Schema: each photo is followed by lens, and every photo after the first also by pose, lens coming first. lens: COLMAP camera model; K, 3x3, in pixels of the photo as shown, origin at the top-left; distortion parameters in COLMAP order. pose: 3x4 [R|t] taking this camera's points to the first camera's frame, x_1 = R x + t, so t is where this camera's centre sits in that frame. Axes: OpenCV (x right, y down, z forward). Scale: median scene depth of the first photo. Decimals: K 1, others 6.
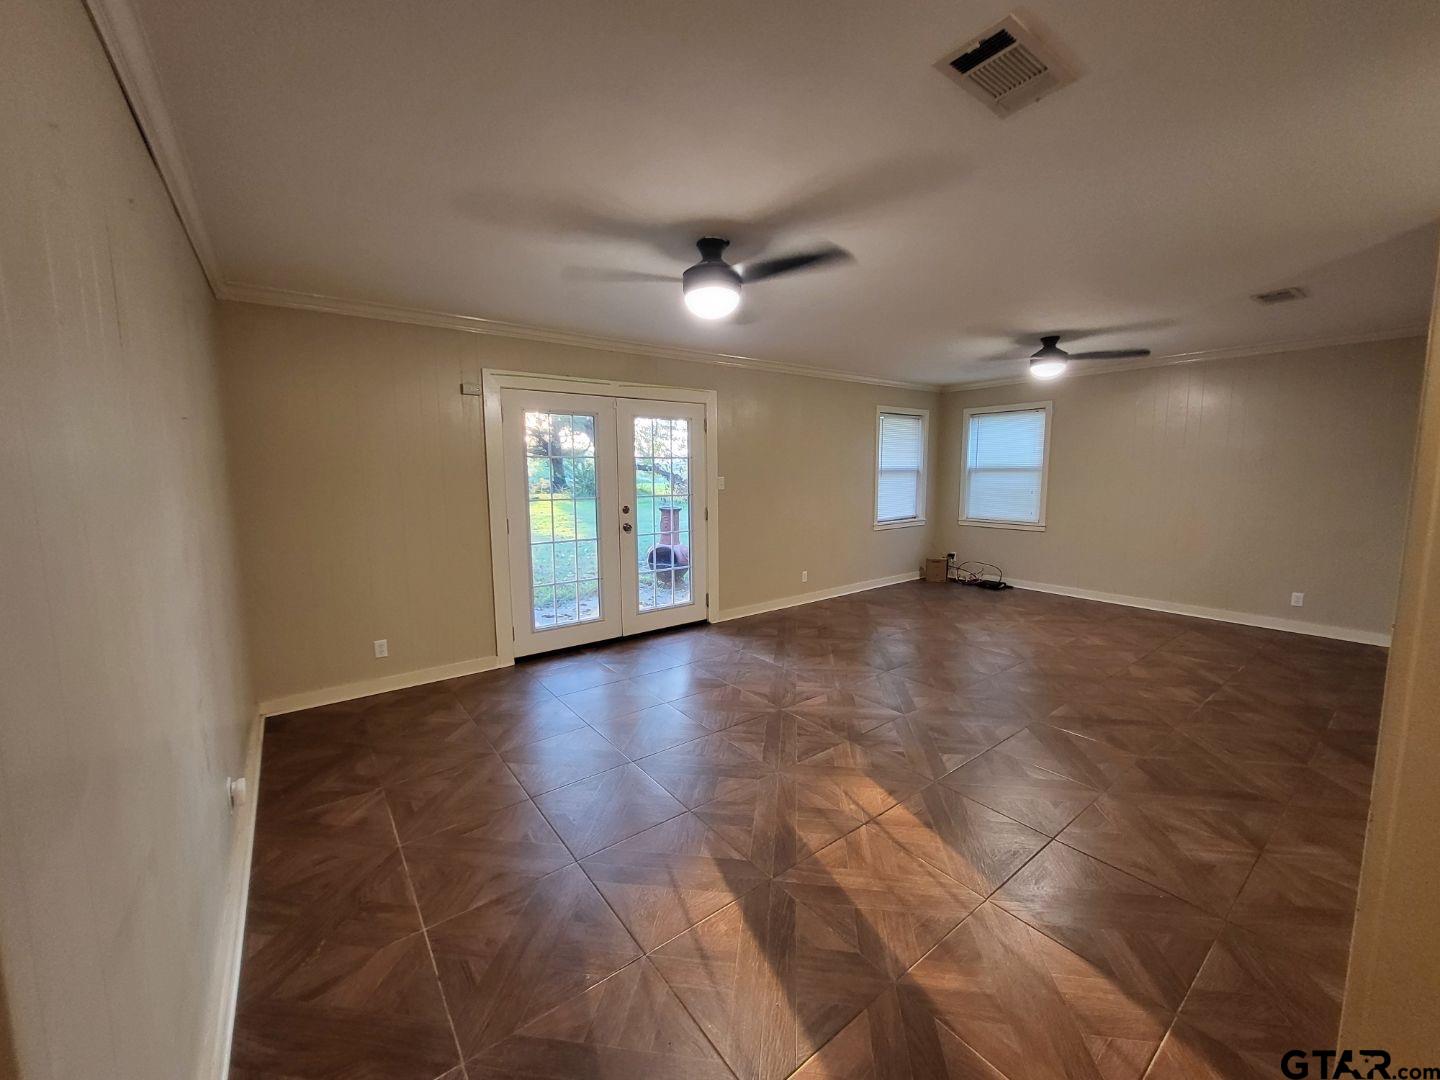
lens RADIAL K [[566.7, 0, 721.0], [0, 566.7, 534.8], [0, 0, 1]] dist [0.000442, 0.000705]
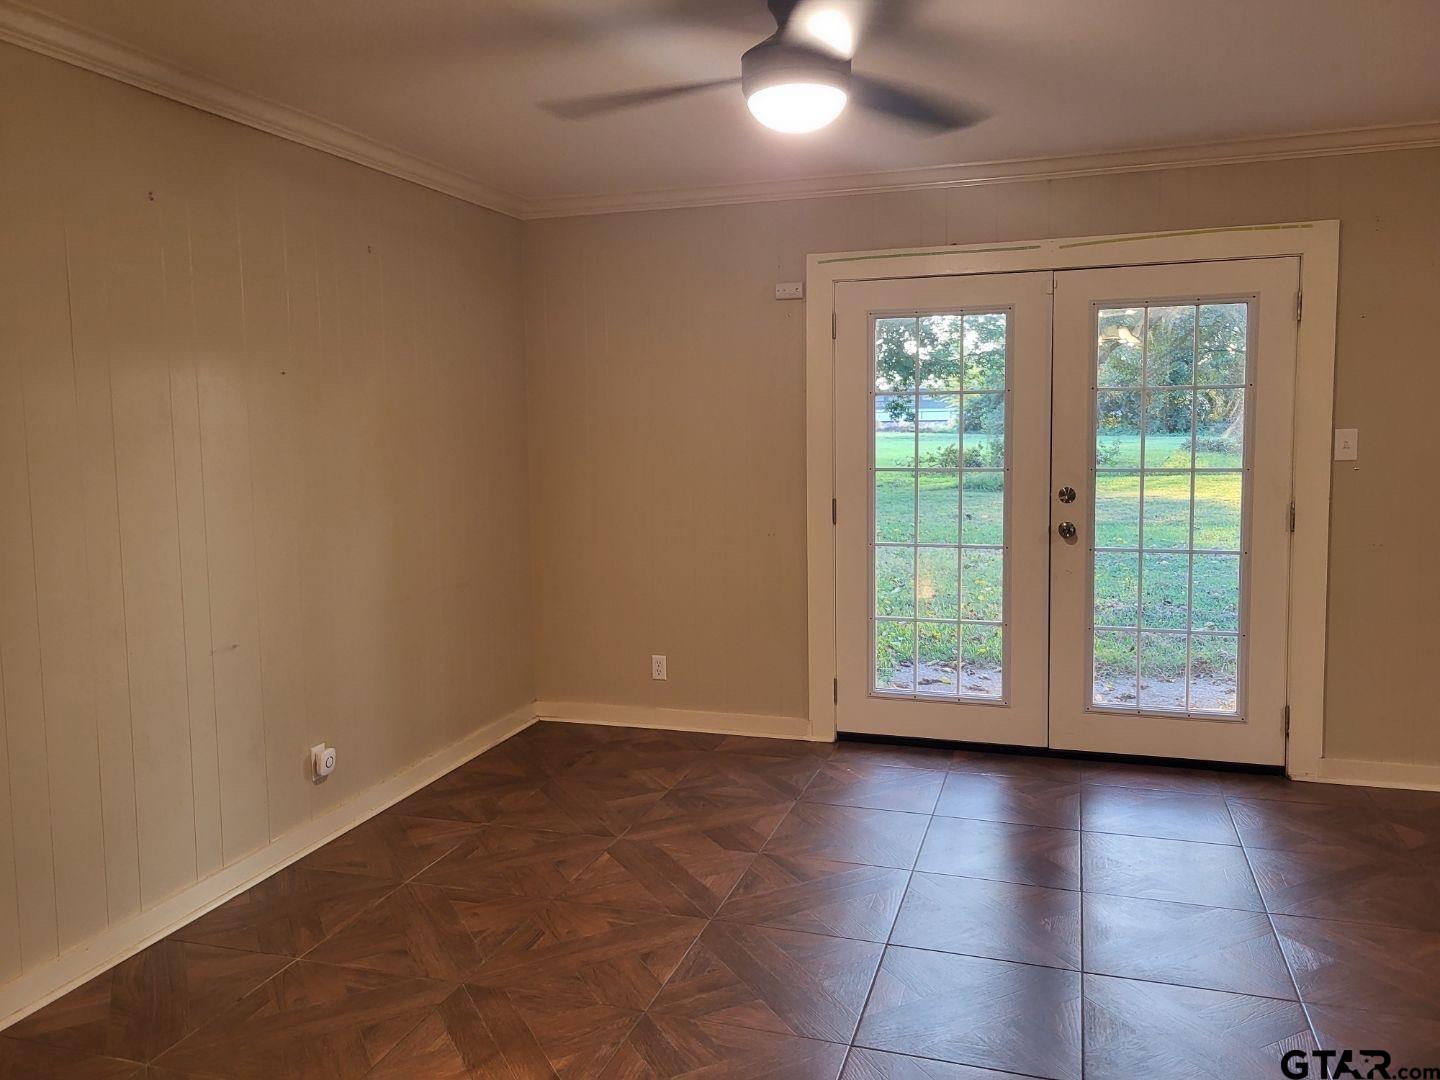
lens RADIAL K [[1085.5, 0, 719.5], [0, 1085.5, 546.8], [0, 0, 1]] dist [0.029654, -0.020228]
pose [[0.577759, 0.094810, -0.810682, 0.493000], [-0.083390, 0.994890, 0.056922, -0.032777], [0.811936, 0.034716, 0.582713, 0.229330]]
